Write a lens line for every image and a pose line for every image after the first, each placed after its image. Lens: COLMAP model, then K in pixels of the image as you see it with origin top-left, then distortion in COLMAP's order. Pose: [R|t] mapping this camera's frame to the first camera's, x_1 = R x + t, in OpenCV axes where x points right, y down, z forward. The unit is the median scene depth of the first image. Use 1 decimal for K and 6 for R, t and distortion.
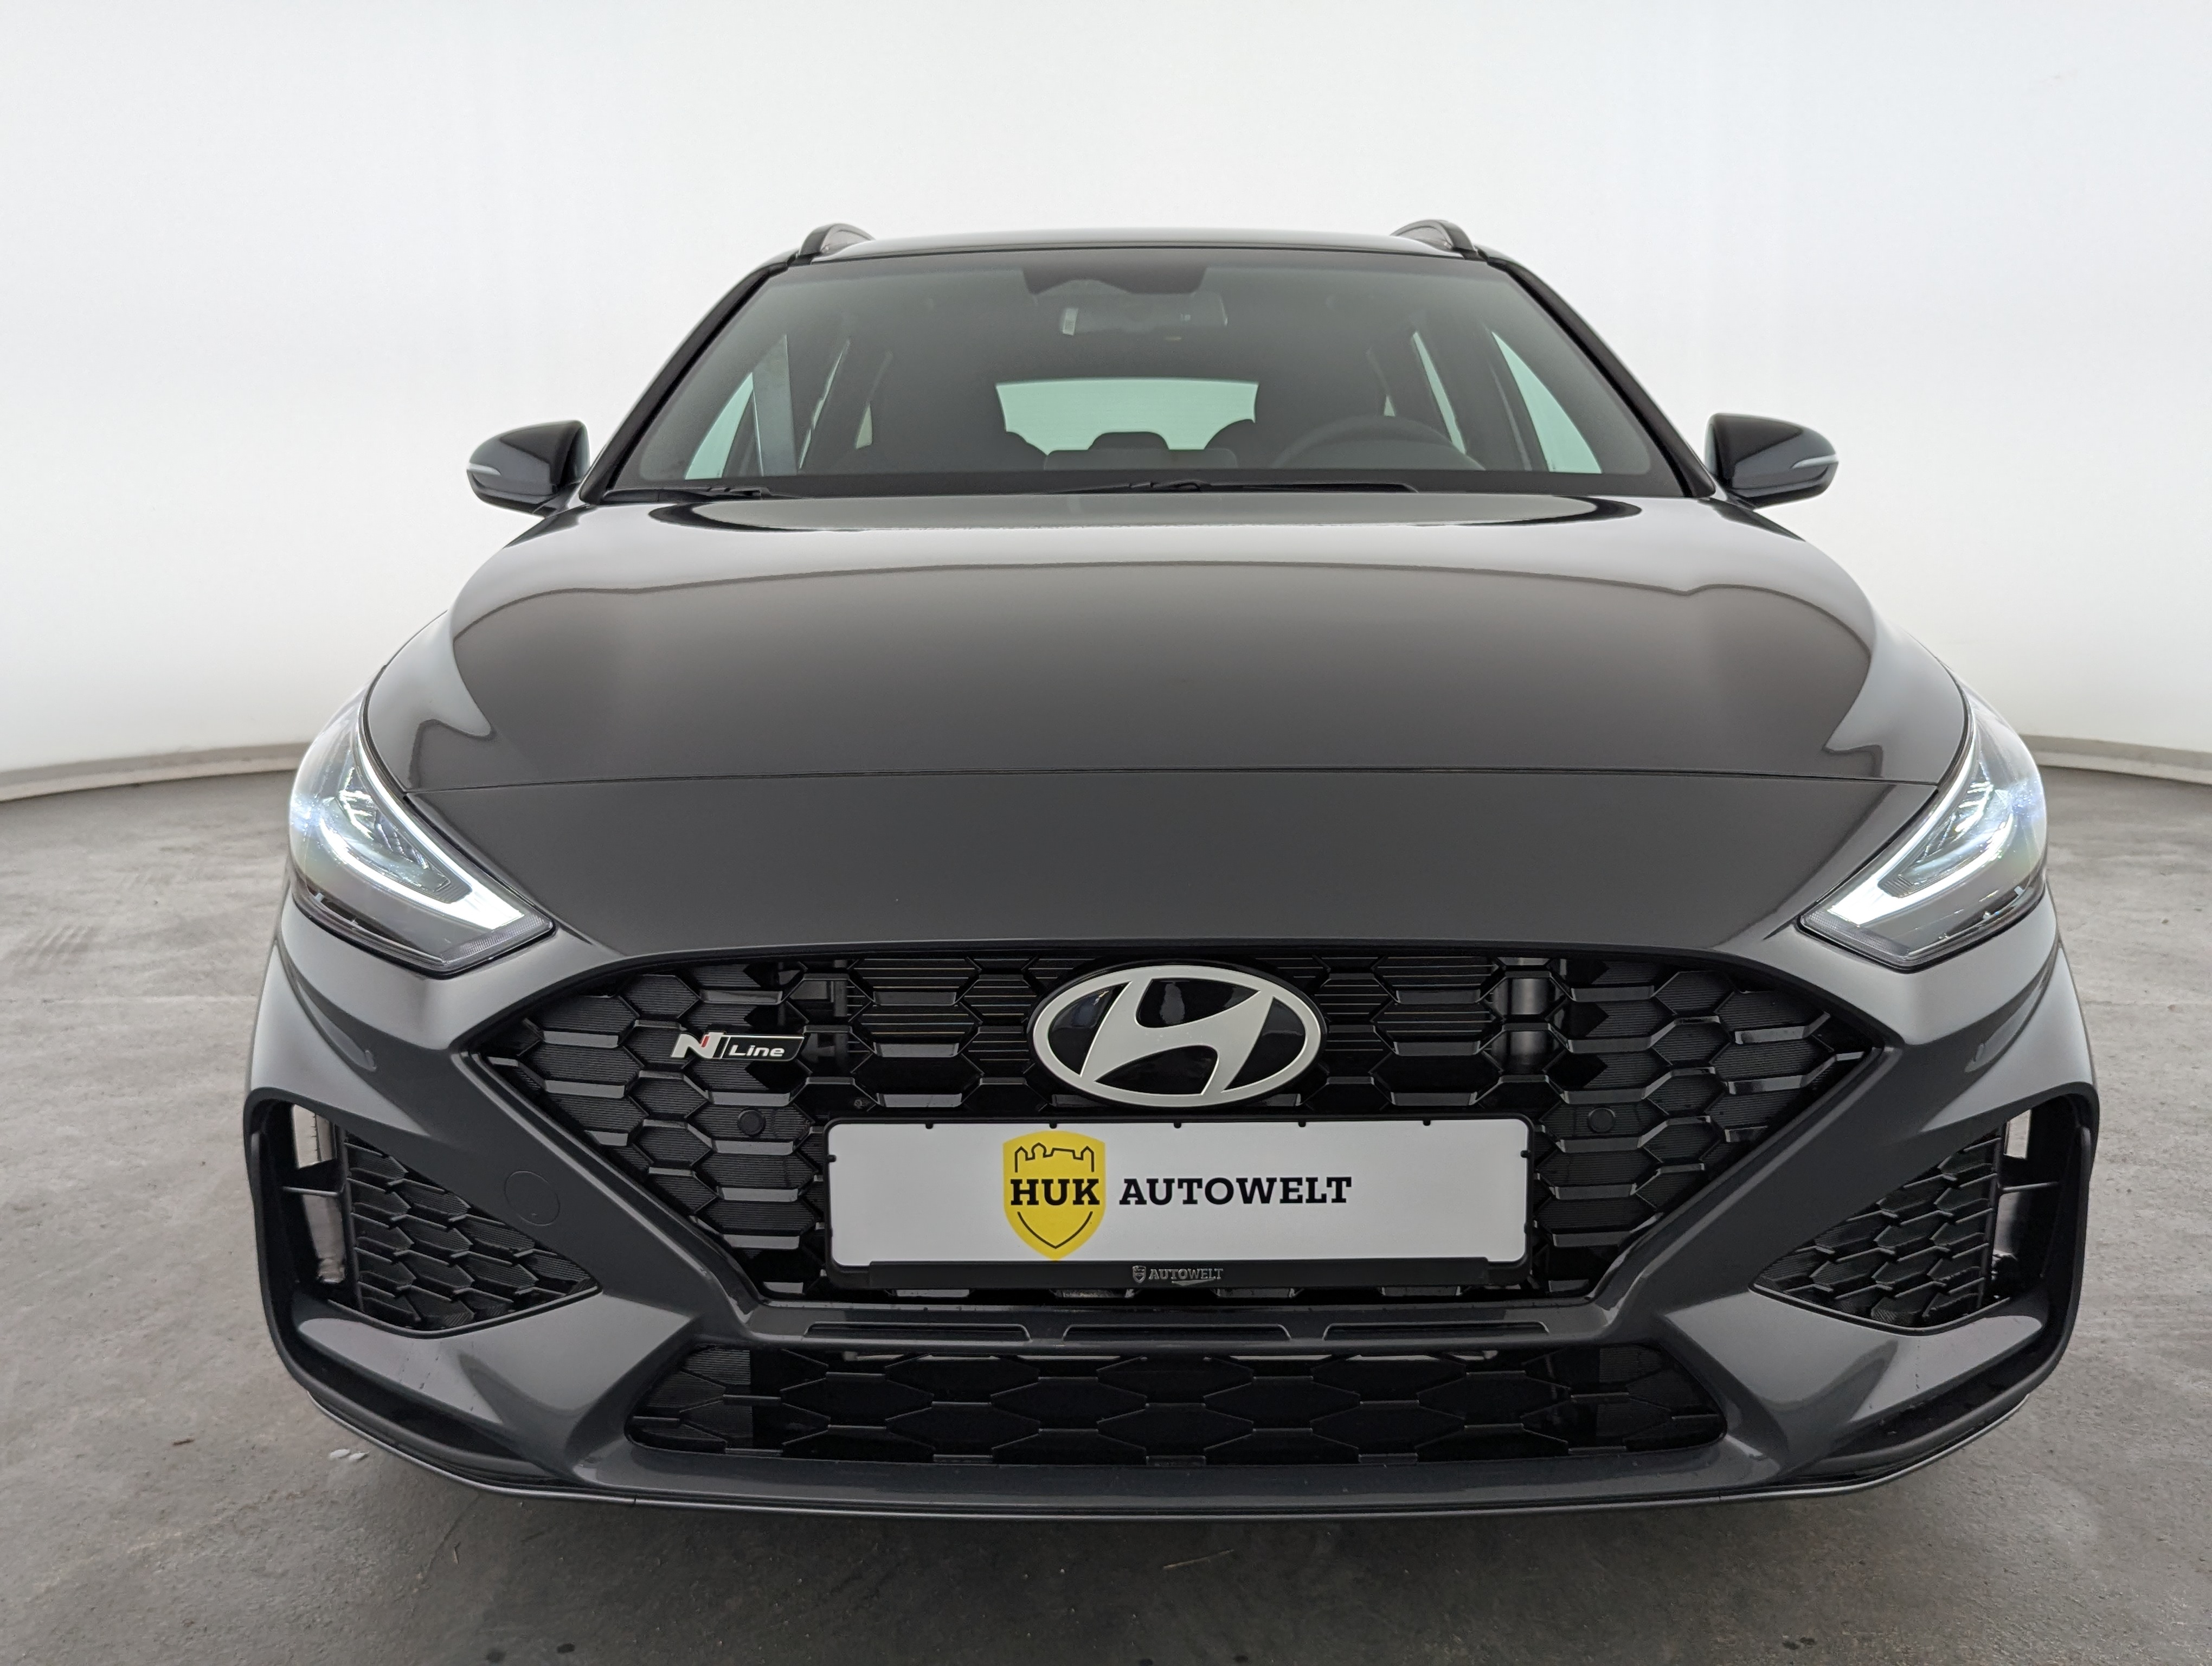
lens RADIAL K [[2083.9, 0, 1094.8], [0, 2083.9, 841.4], [0, 0, 1]] dist [0.042093, 0.000000]
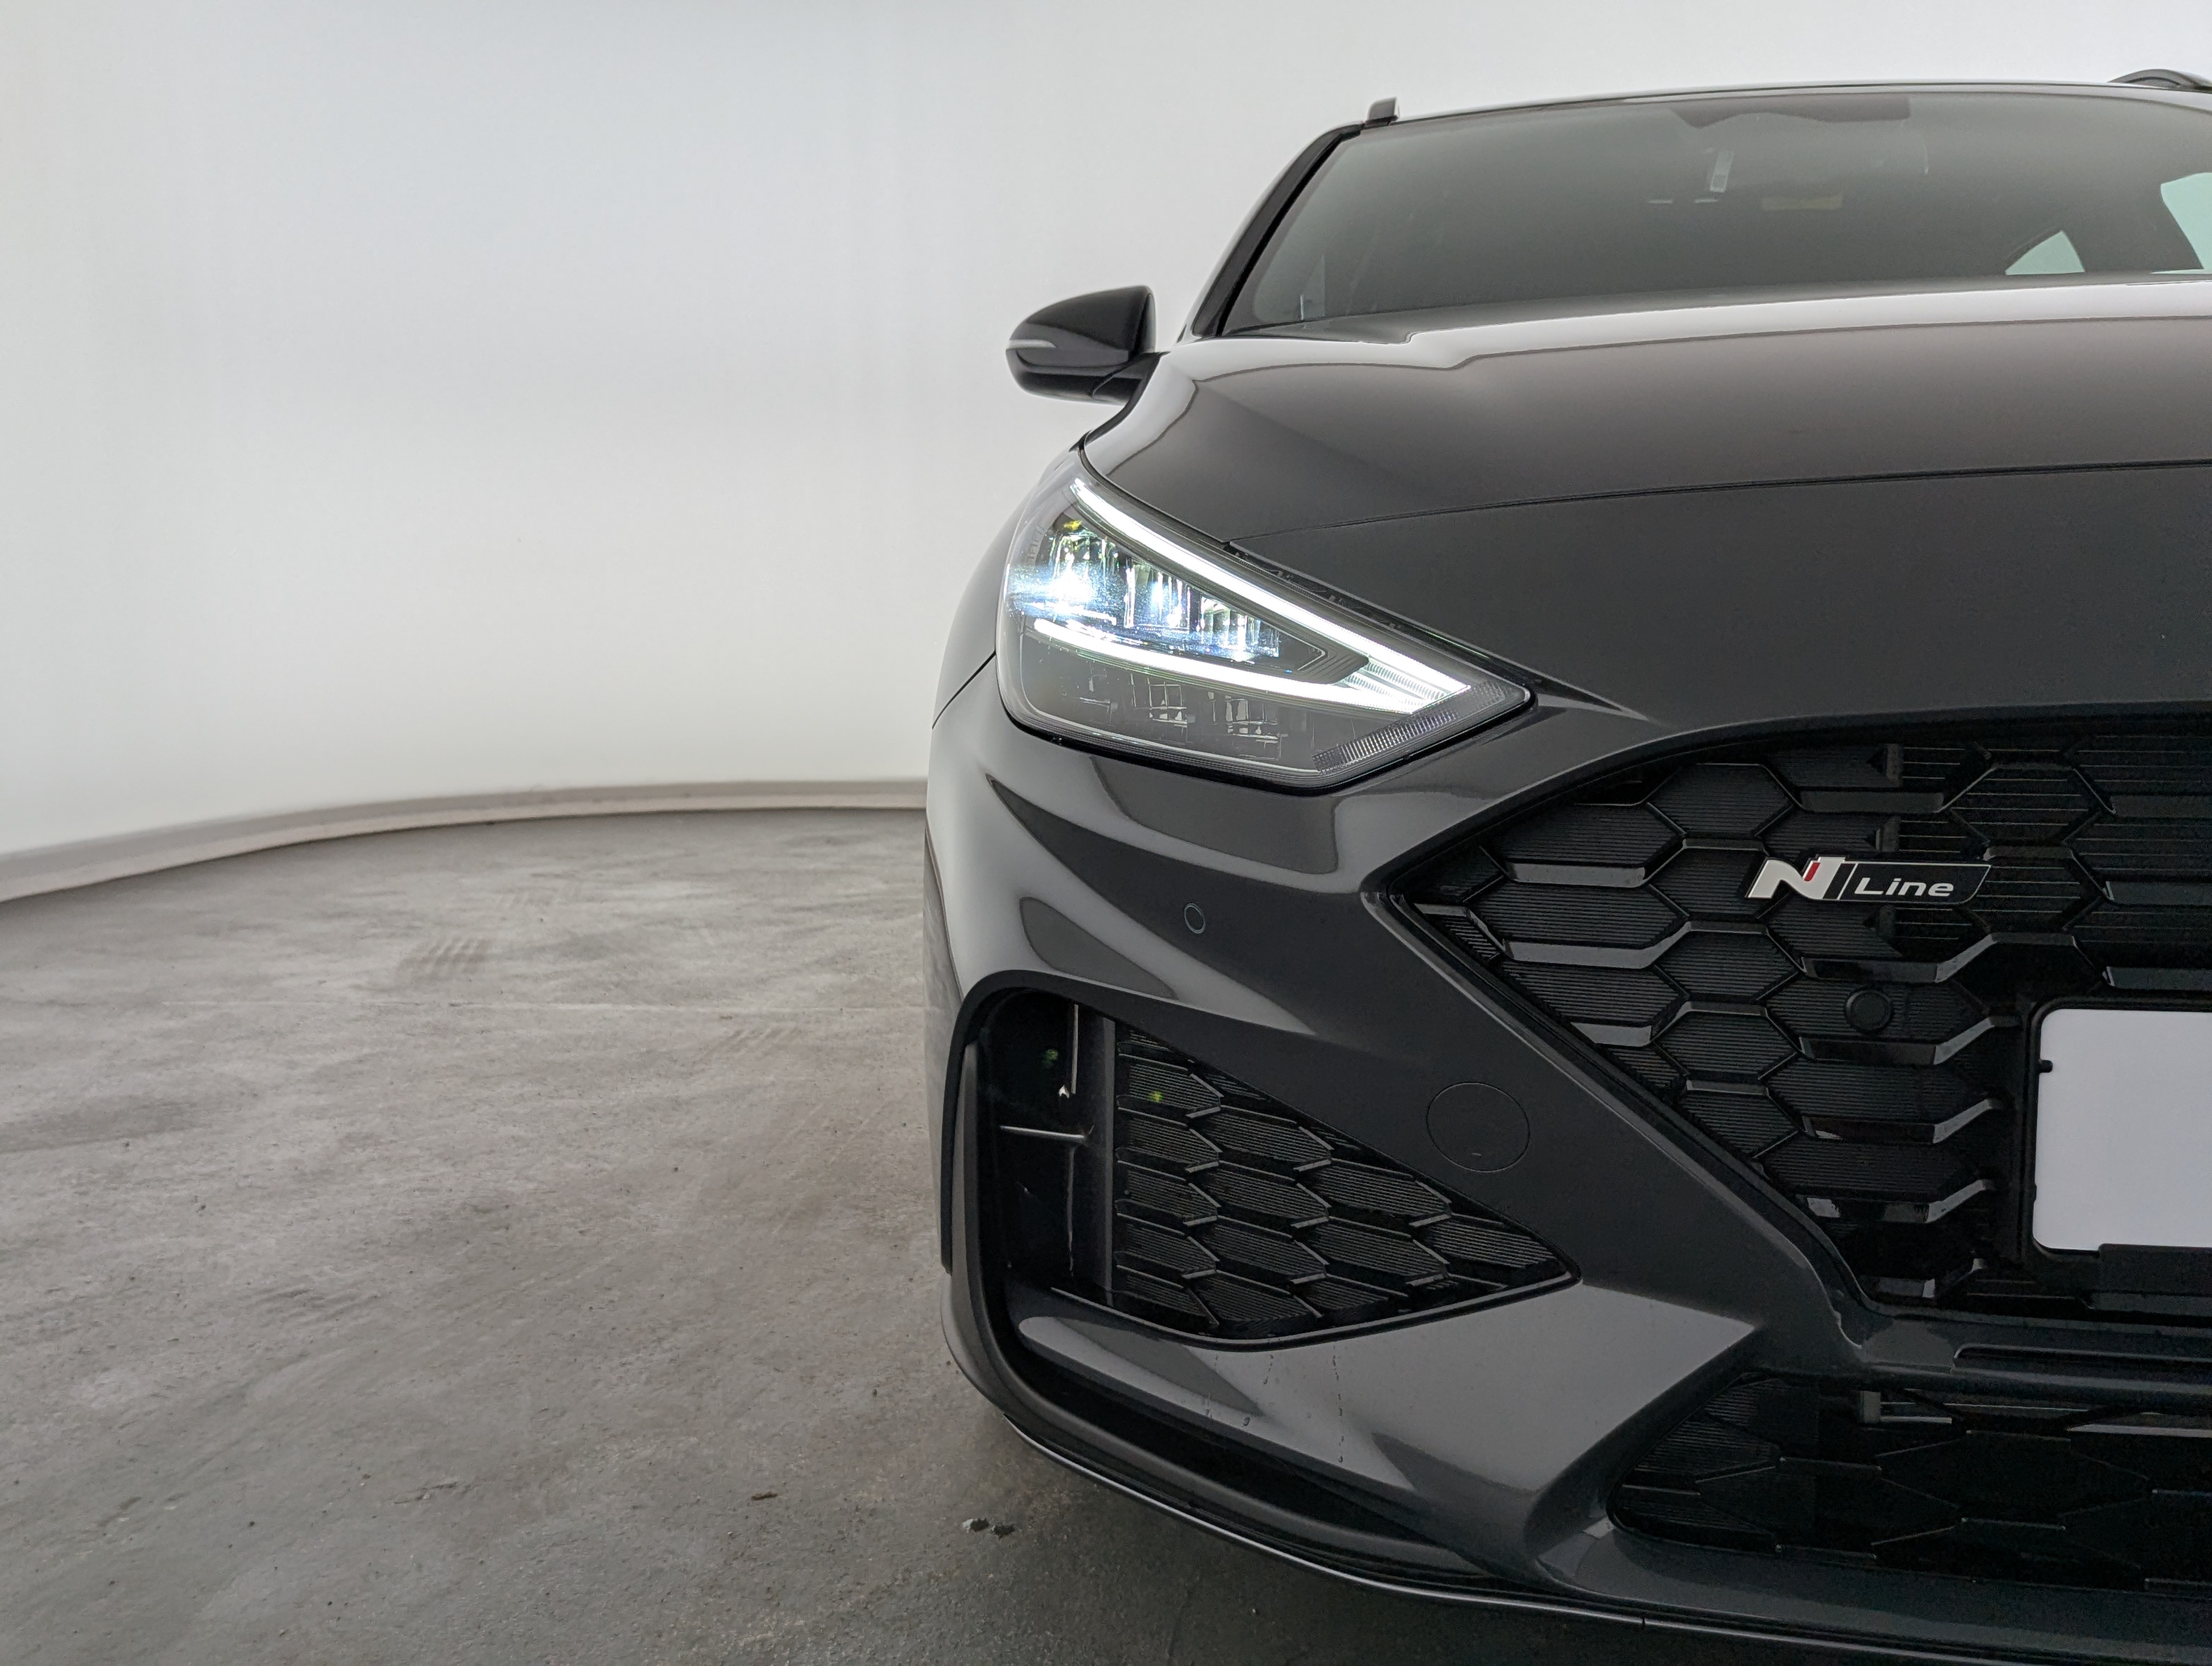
lens RADIAL K [[2083.9, 0, 1113.0], [0, 2083.9, 833.8], [0, 0, 1]] dist [0.042093, 0.000000]
pose [[0.993972, 0.015933, -0.108472, -0.236300], [-0.022040, 0.998224, -0.055337, 0.089863], [0.107397, 0.057394, 0.992558, 0.264793]]
